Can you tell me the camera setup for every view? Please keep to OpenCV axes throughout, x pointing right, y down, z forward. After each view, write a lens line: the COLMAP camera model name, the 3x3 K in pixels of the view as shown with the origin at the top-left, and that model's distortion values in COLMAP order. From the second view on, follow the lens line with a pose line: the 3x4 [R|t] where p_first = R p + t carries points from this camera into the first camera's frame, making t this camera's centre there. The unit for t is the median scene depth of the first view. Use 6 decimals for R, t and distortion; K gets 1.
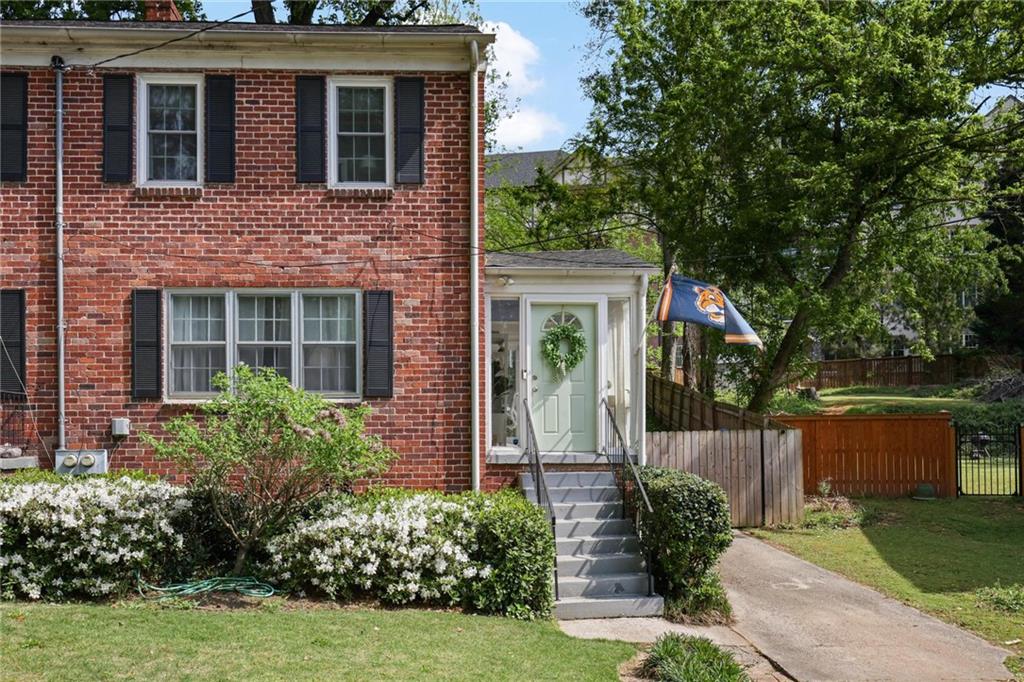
lens RADIAL K [[1180.0, 0, 511.4], [0, 1180.0, 361.3], [0, 0, 1]] dist [0.018247, 0.000000]
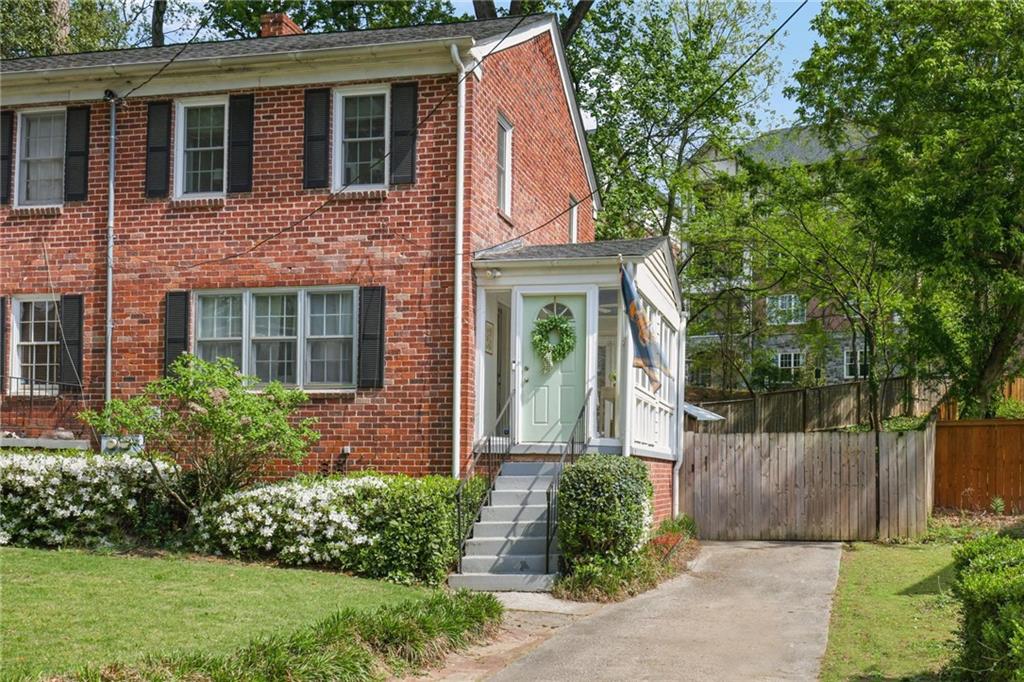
lens RADIAL K [[1468.9, 0, 512.1], [0, 1468.9, 341.5], [0, 0, 1]] dist [0.021317, 0.000000]
pose [[0.939655, -0.016161, -0.341742, 0.457449], [0.005759, 0.999489, -0.031430, 0.031328], [0.342075, 0.027566, 0.939268, -0.190854]]
